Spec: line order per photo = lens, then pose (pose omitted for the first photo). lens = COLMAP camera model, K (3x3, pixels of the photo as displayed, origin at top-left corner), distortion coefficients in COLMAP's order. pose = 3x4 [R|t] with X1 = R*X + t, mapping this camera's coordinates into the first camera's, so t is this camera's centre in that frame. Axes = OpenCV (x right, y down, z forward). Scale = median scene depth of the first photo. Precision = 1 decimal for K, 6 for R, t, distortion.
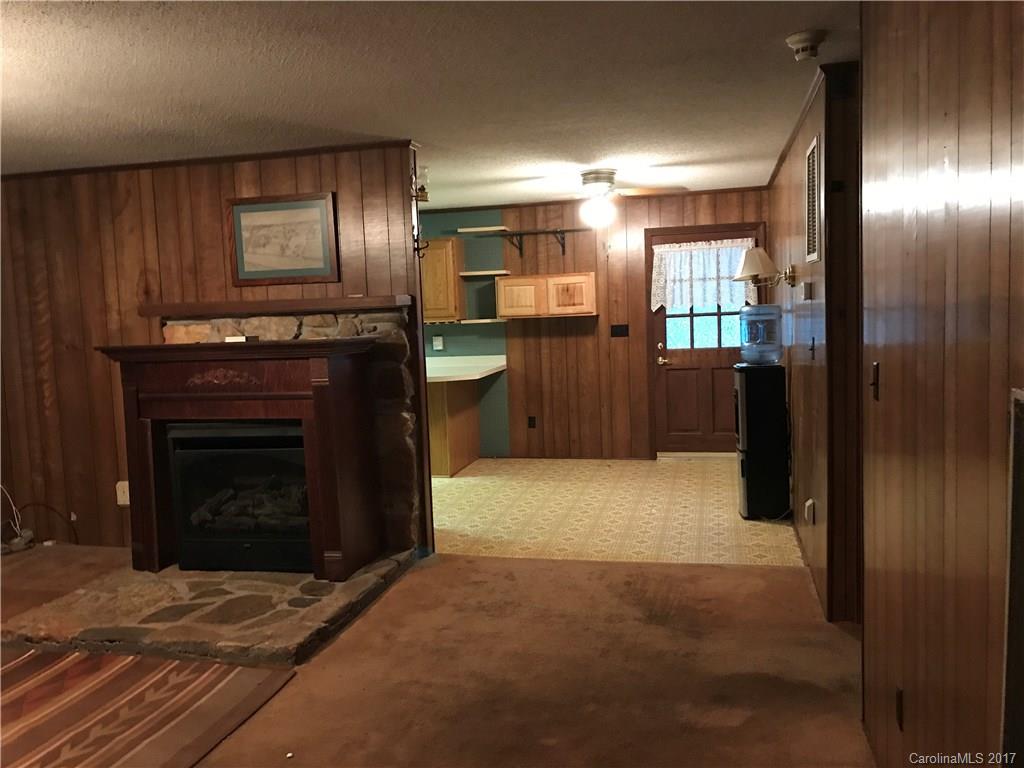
lens RADIAL K [[832.7, 0, 512.0], [0, 832.7, 384.0], [0, 0, 1]] dist [0.006190, -0.008329]
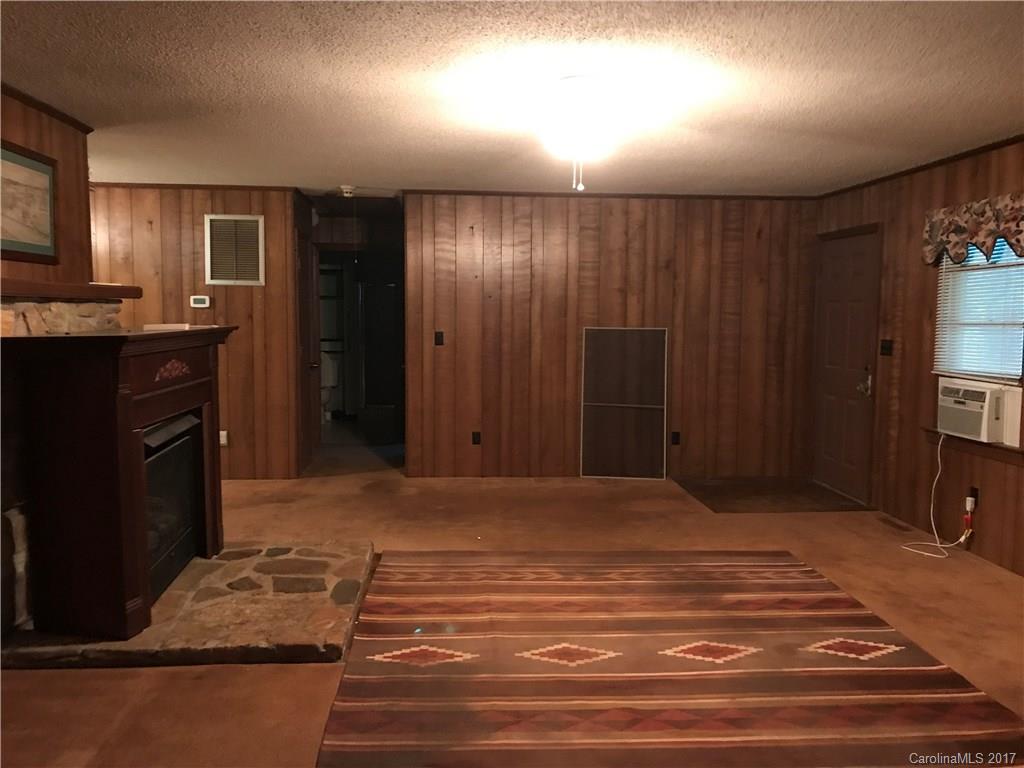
lens RADIAL K [[833.3, 0, 509.8], [0, 833.3, 378.4], [0, 0, 1]] dist [0.008540, -0.003026]
pose [[-0.301366, -0.047703, 0.952315, -1.277120], [0.091089, 0.992740, 0.078554, -0.034193], [-0.949148, 0.110419, -0.294833, 0.895934]]
